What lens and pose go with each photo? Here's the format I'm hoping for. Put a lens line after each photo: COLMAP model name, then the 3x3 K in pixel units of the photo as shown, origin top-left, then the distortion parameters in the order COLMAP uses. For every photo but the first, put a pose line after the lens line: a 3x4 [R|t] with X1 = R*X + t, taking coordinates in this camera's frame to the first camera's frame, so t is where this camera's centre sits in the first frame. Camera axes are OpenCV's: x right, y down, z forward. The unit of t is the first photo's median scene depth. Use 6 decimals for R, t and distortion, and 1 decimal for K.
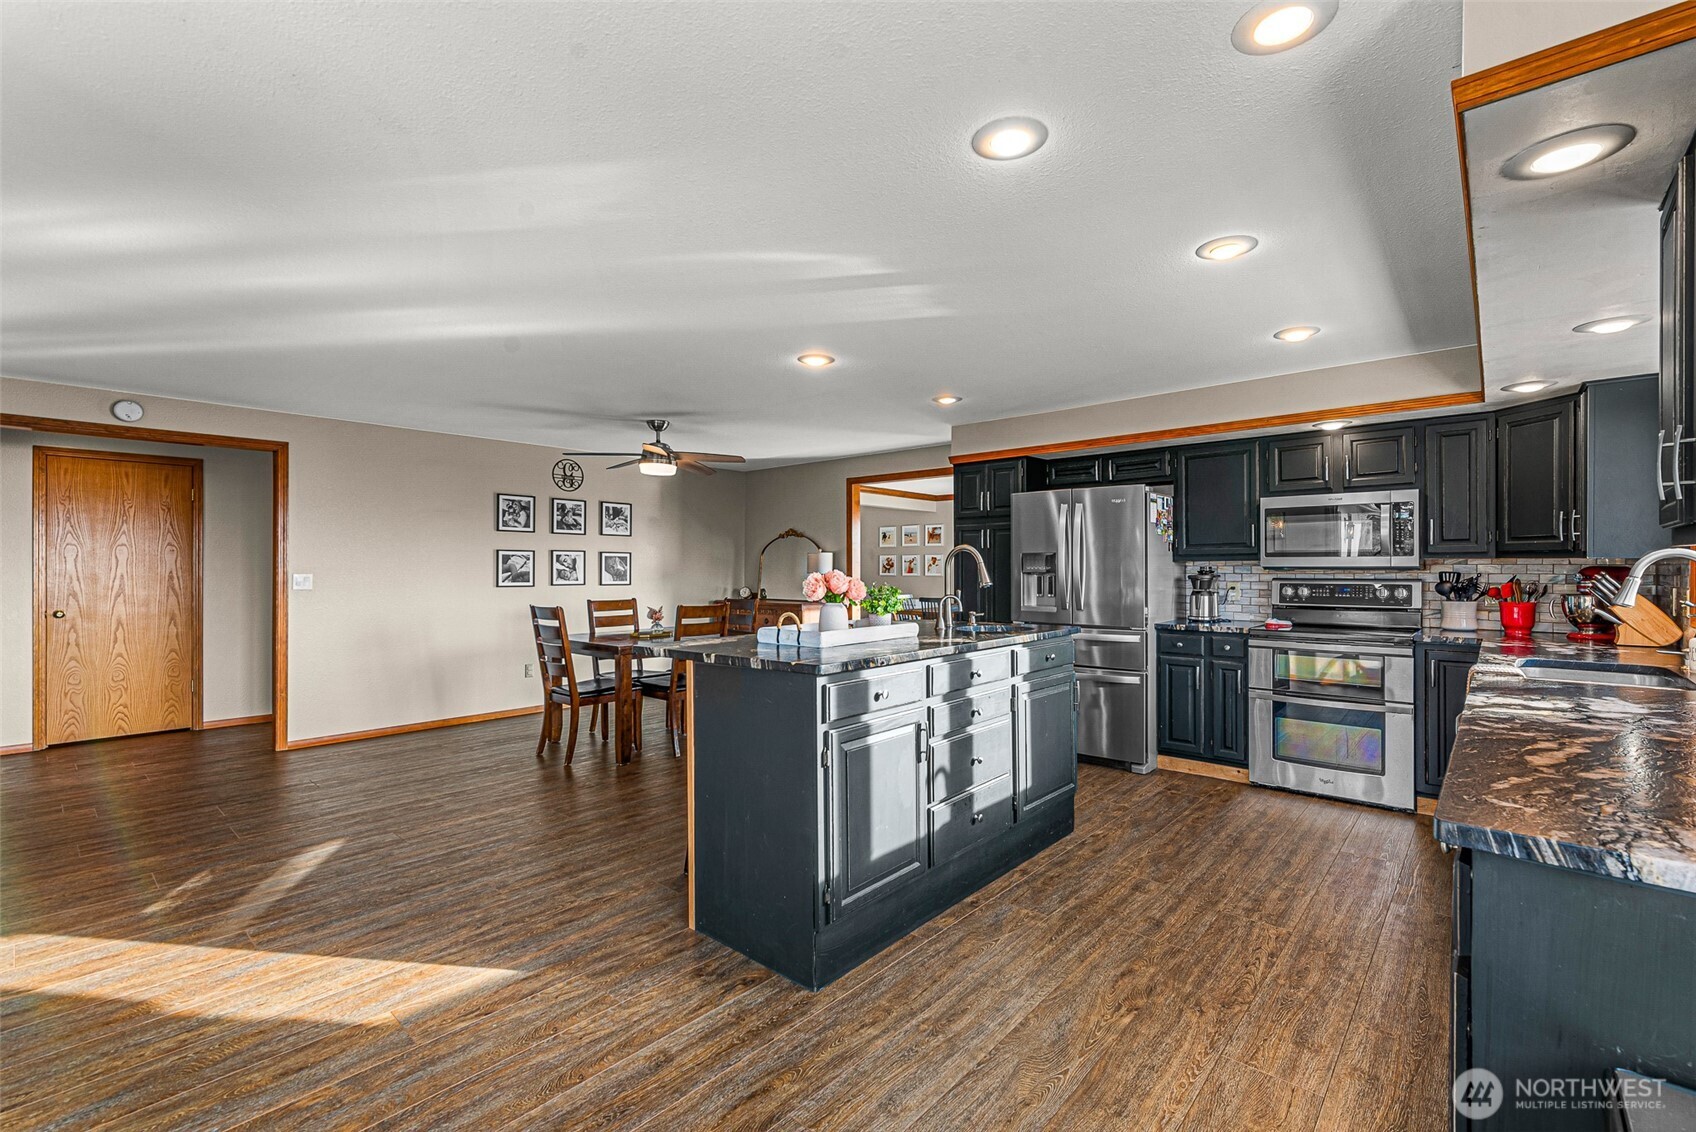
lens RADIAL K [[738.7, 0, 848.0], [0, 738.7, 566.0], [0, 0, 1]] dist [-0.000632, -0.000231]
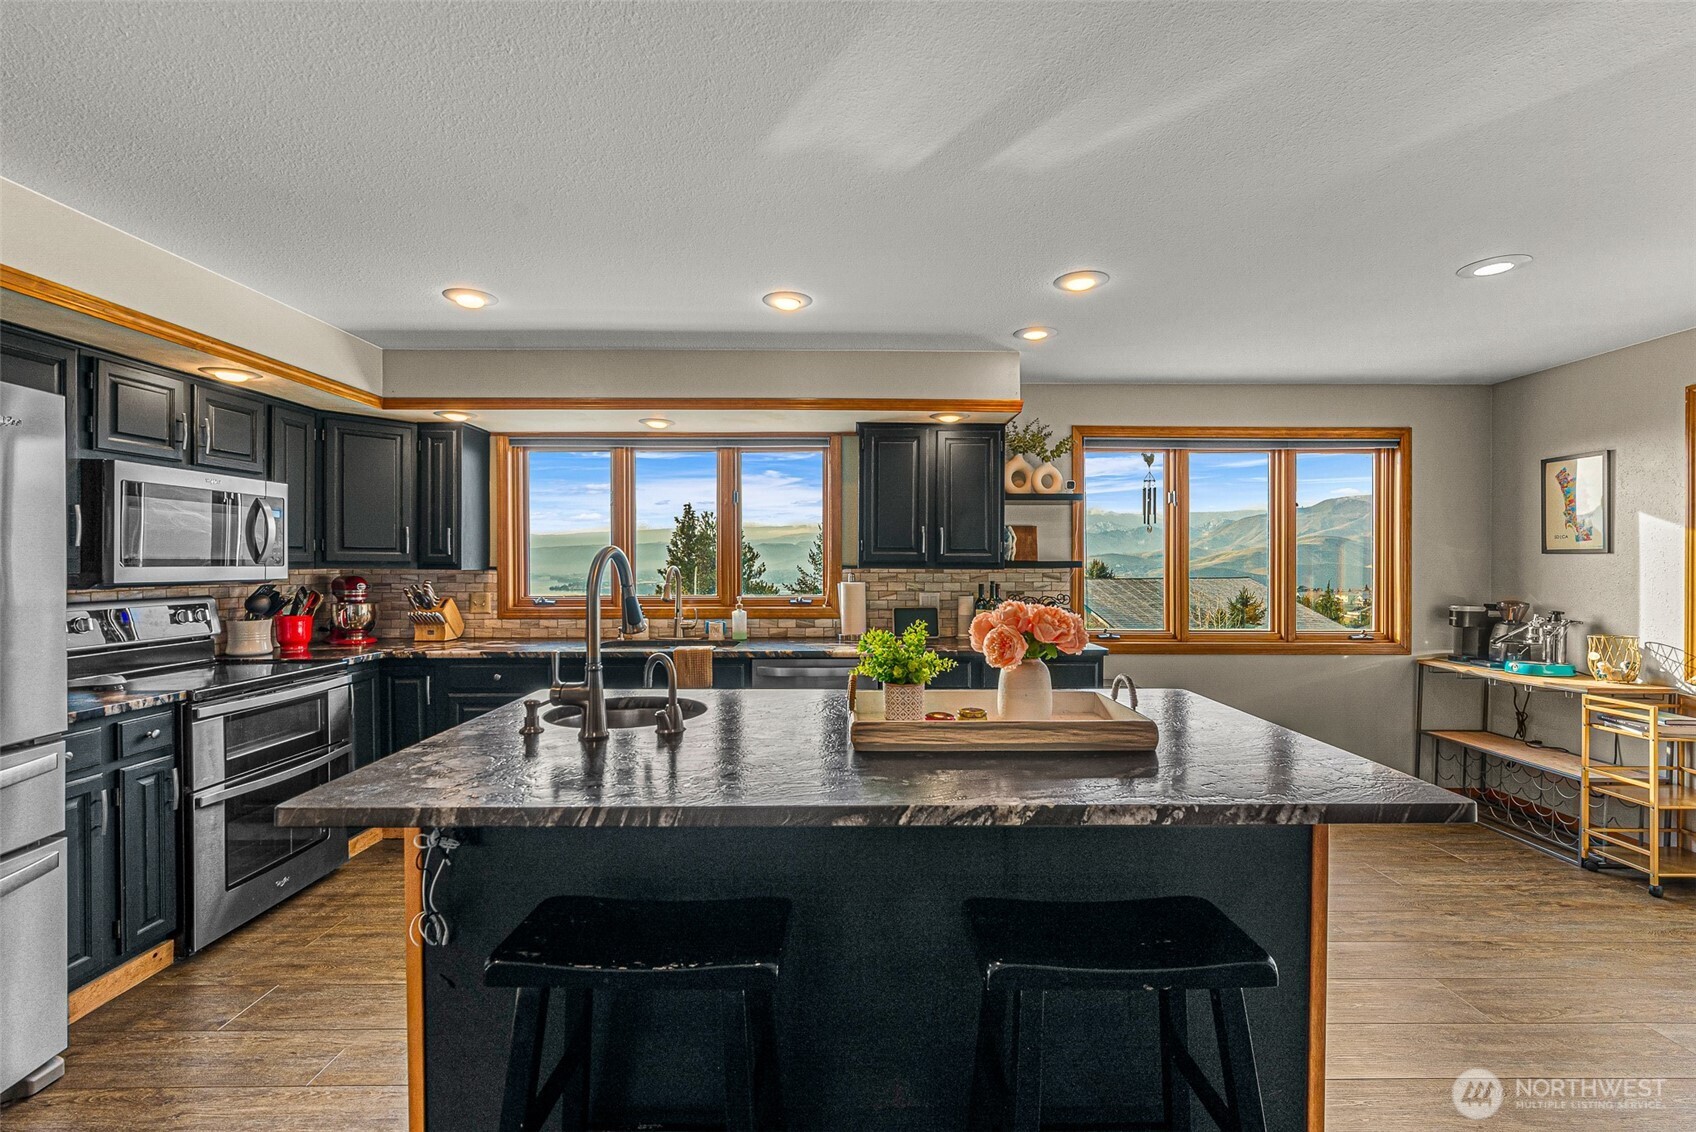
lens RADIAL K [[790.9, 0, 848.0], [0, 790.9, 566.0], [0, 0, 1]] dist [0.000272, -0.000018]
pose [[-0.672414, -0.000253, 0.740175, -0.289471], [-0.001959, 0.999997, -0.001438, -0.013591], [-0.740173, -0.002417, -0.672413, 1.123509]]
